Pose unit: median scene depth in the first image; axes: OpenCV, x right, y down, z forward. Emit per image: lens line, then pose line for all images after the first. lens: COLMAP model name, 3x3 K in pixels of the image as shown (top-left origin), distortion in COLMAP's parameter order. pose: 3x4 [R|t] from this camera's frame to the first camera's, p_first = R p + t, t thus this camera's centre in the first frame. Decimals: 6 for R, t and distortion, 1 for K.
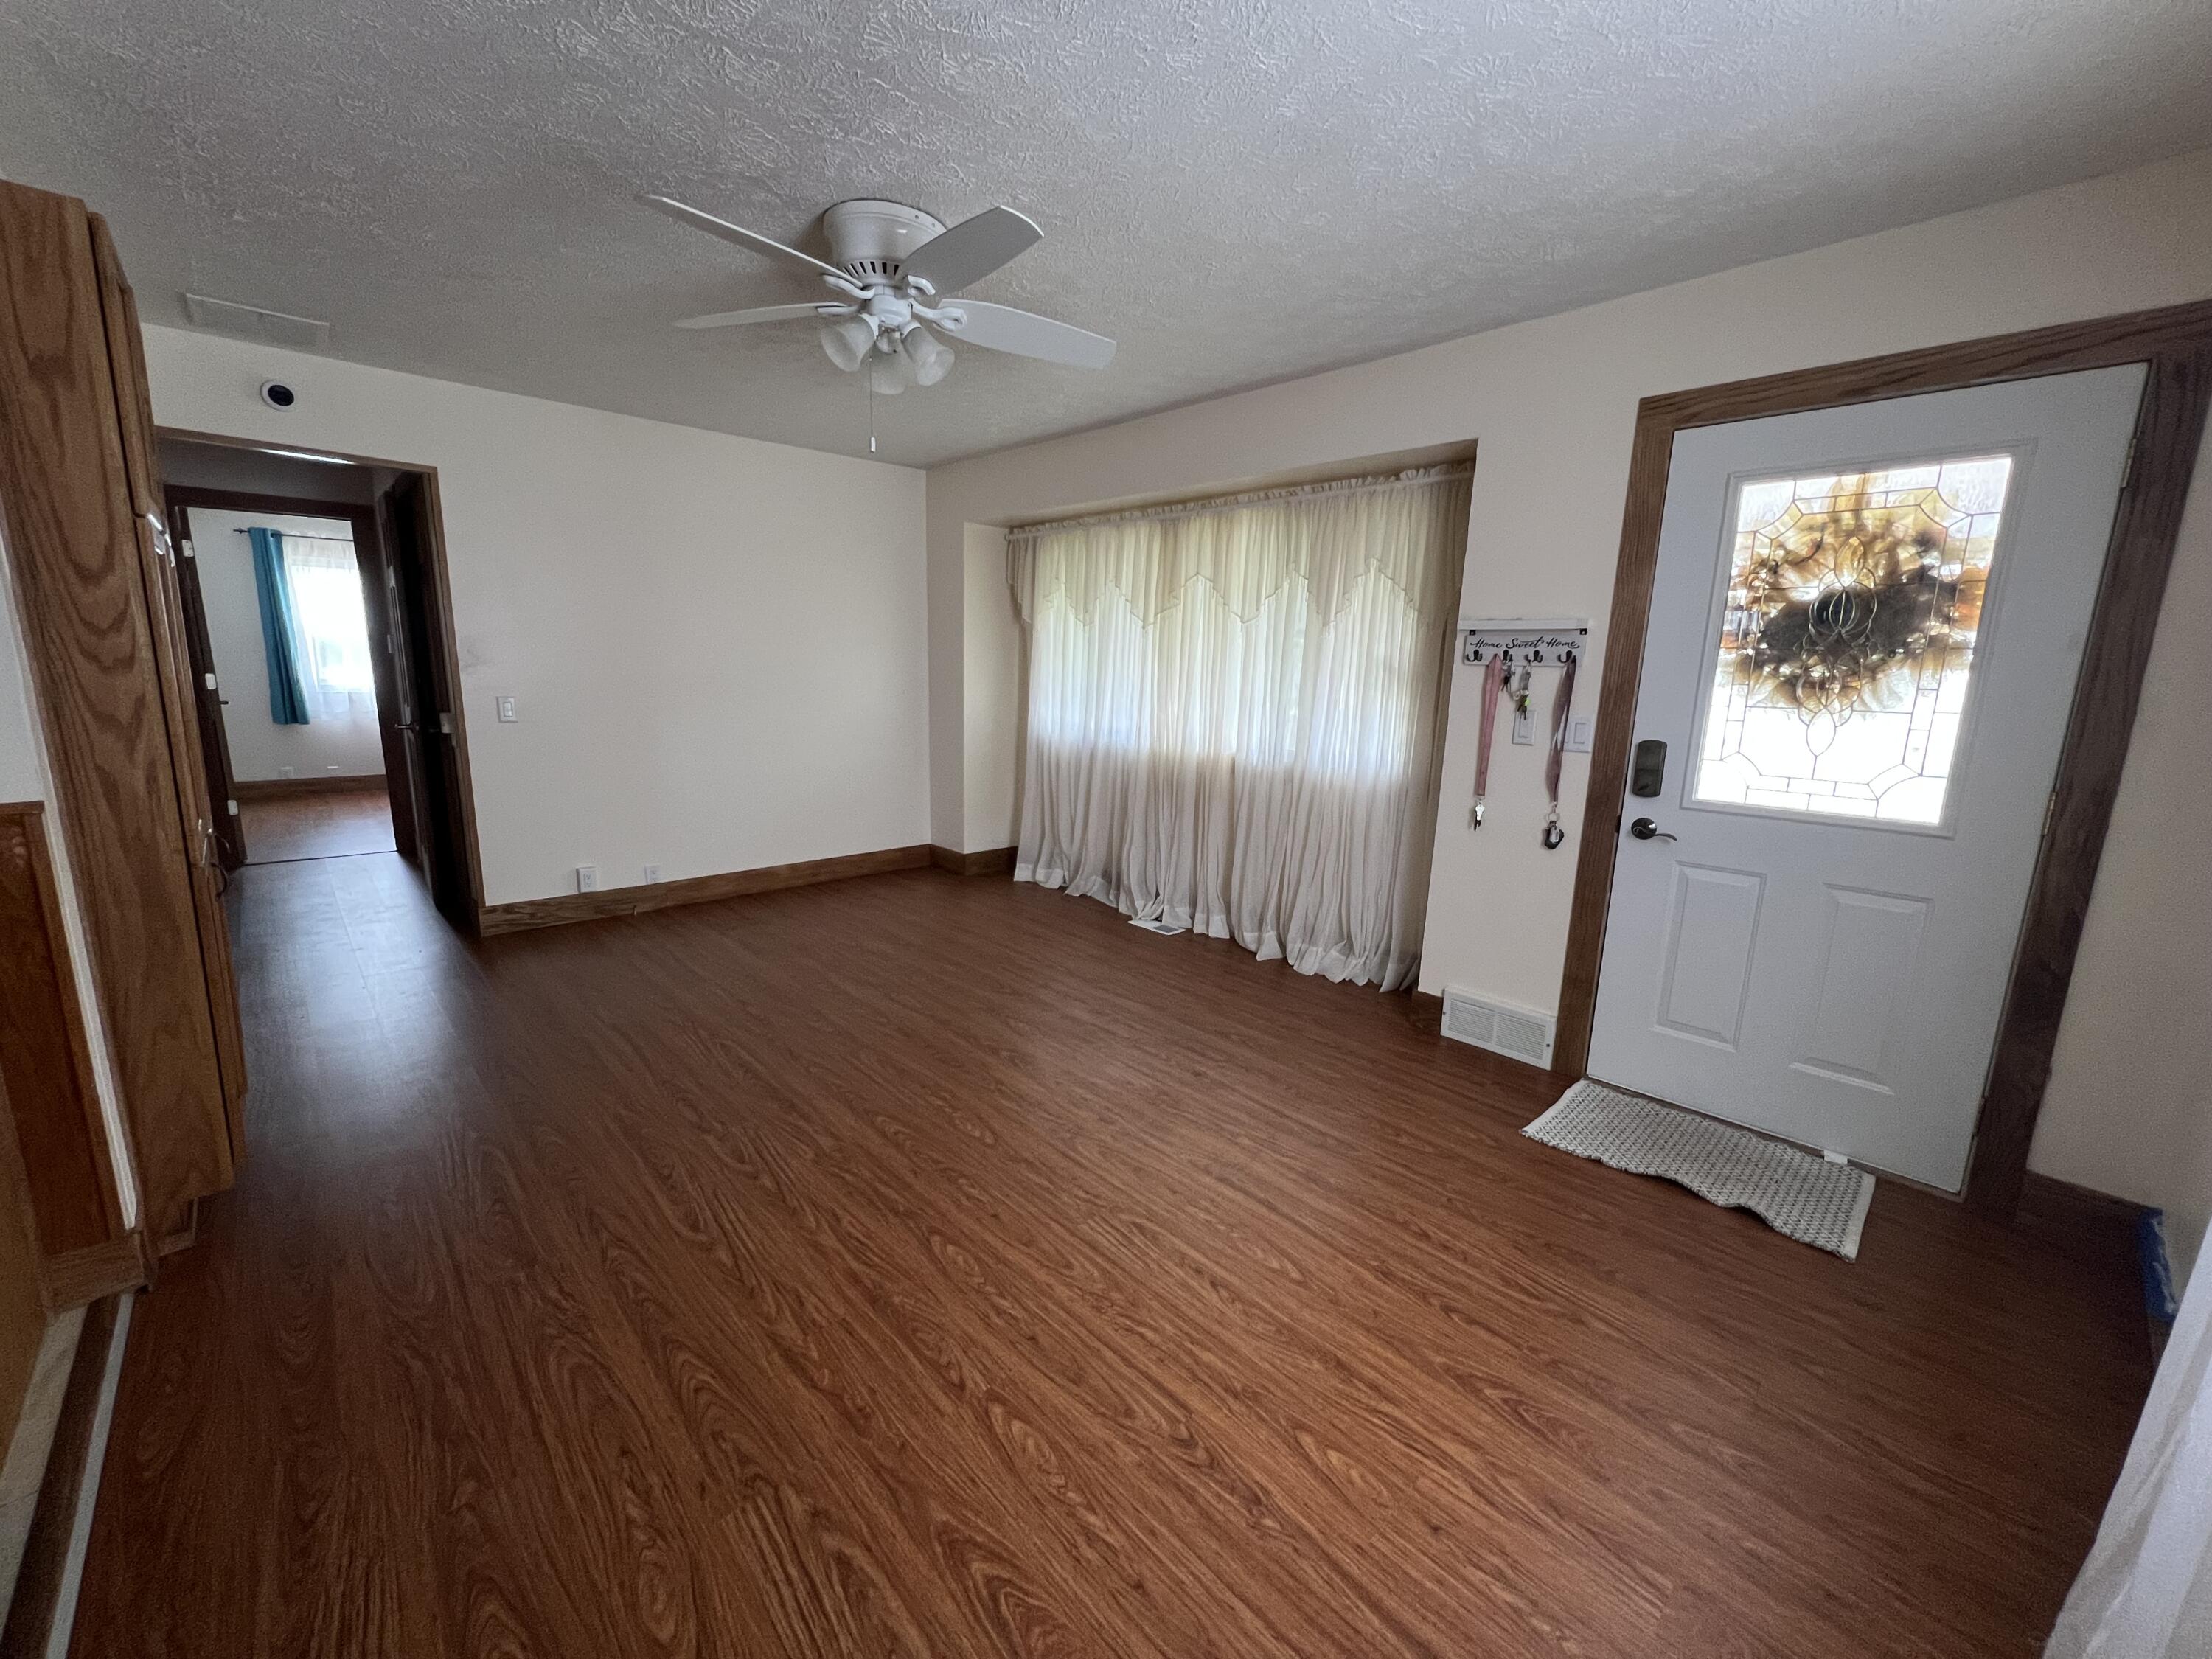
lens RADIAL K [[875.6, 0, 1101.2], [0, 875.6, 838.4], [0, 0, 1]] dist [0.000652, 0.000136]
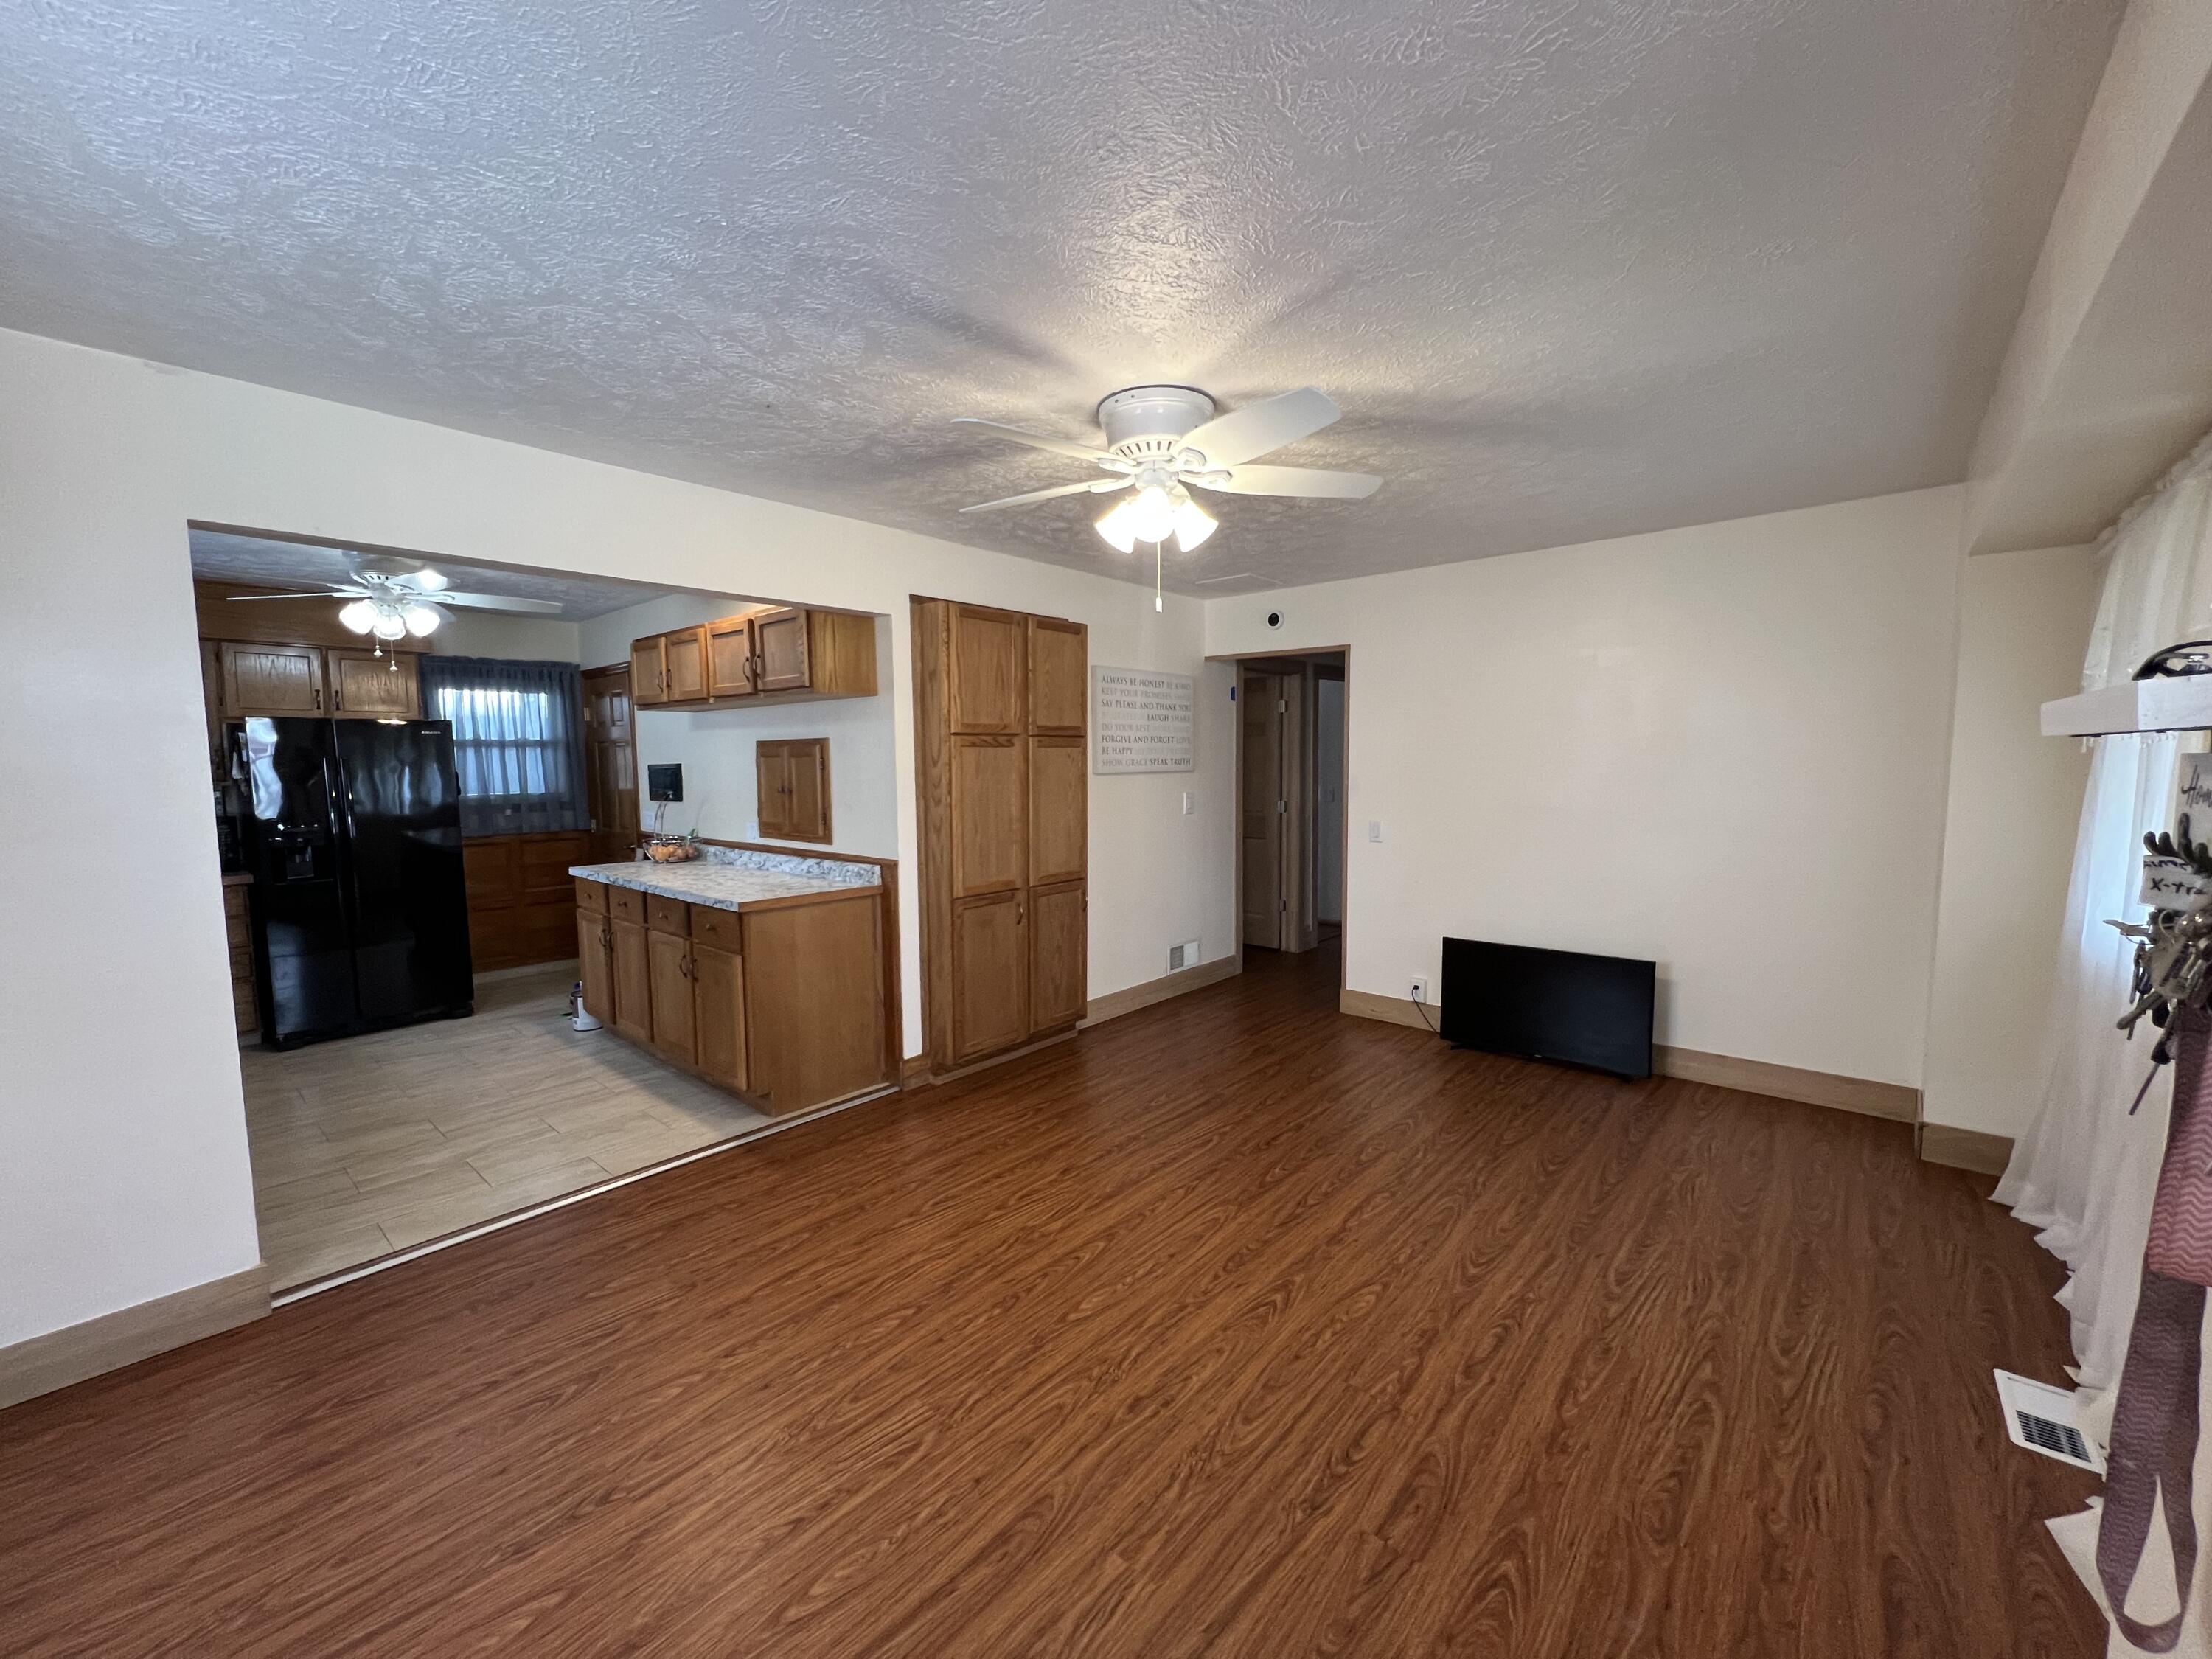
lens RADIAL K [[875.6, 0, 1106.5], [0, 875.6, 839.1], [0, 0, 1]] dist [0.000652, 0.000136]
pose [[0.100465, 0.064457, -0.992851, 0.620651], [-0.184409, 0.981815, 0.045080, -0.162686], [0.977701, 0.178562, 0.110524, 0.680487]]
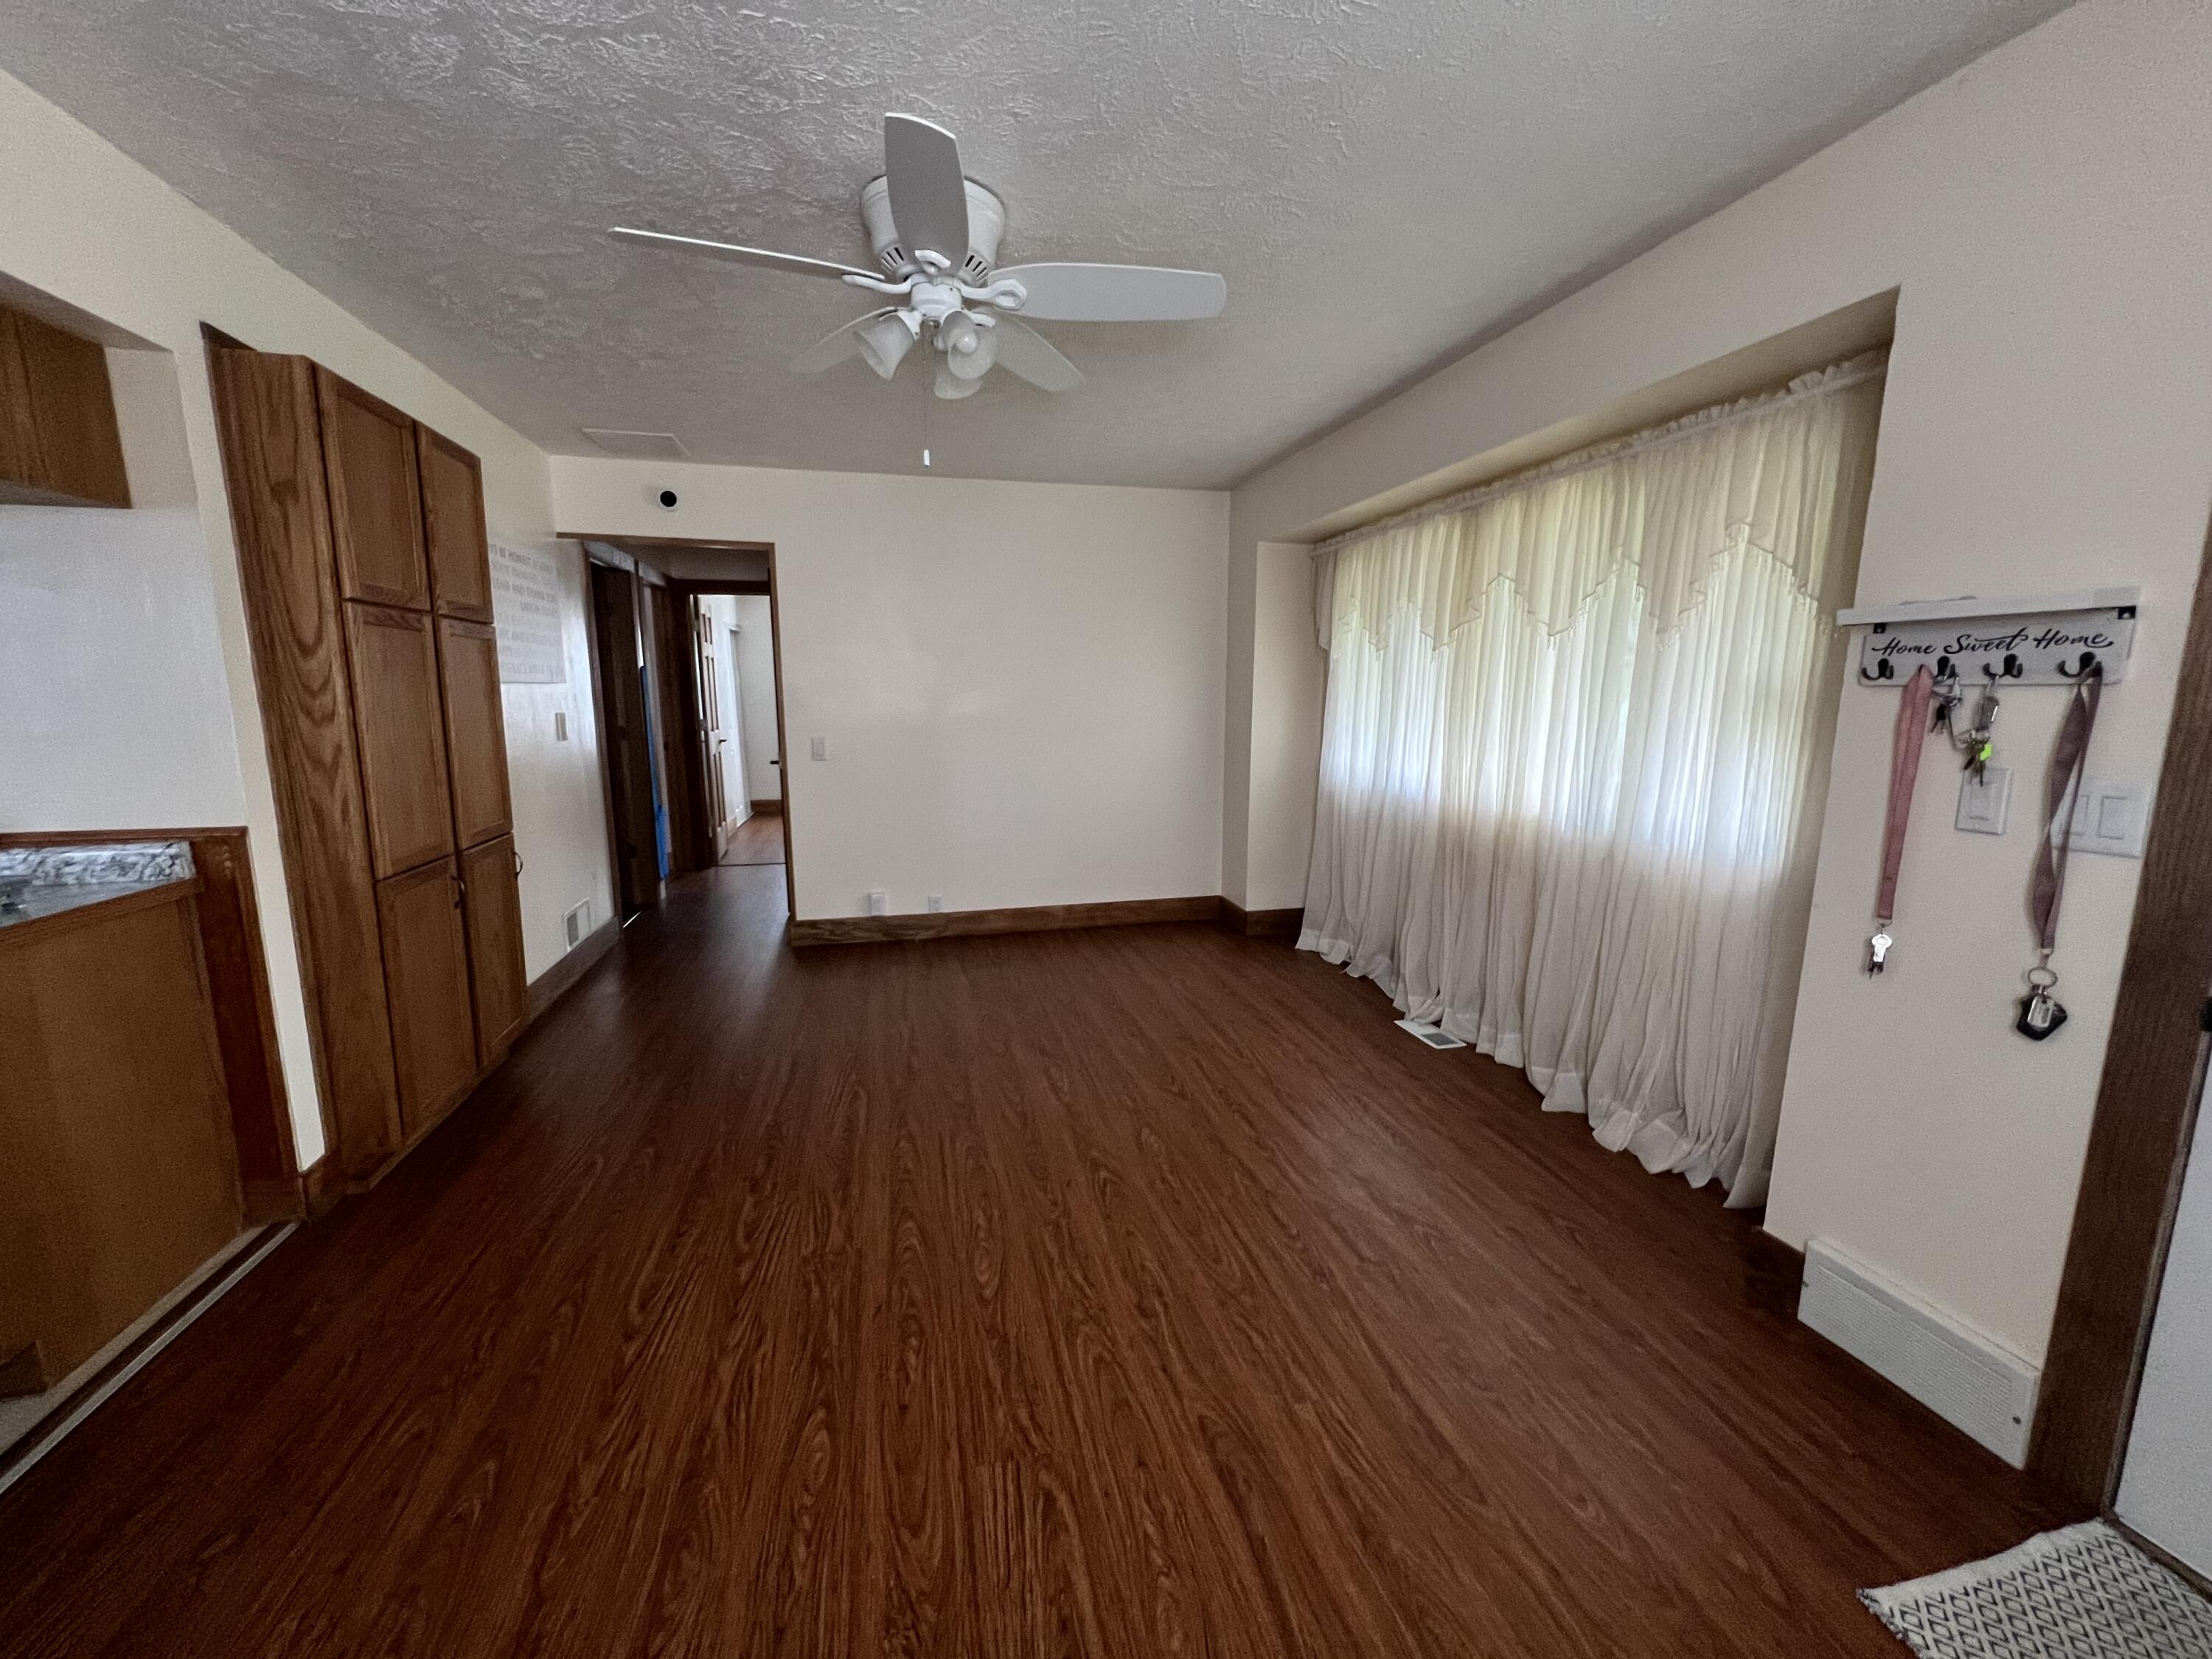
lens RADIAL K [[875.6, 0, 1104.6], [0, 875.6, 838.3], [0, 0, 1]] dist [0.000652, 0.000136]
pose [[0.868826, 0.056799, -0.491850, 0.272125], [-0.075670, 0.996961, -0.018539, -0.051352], [0.489302, 0.053325, 0.870483, 0.267125]]
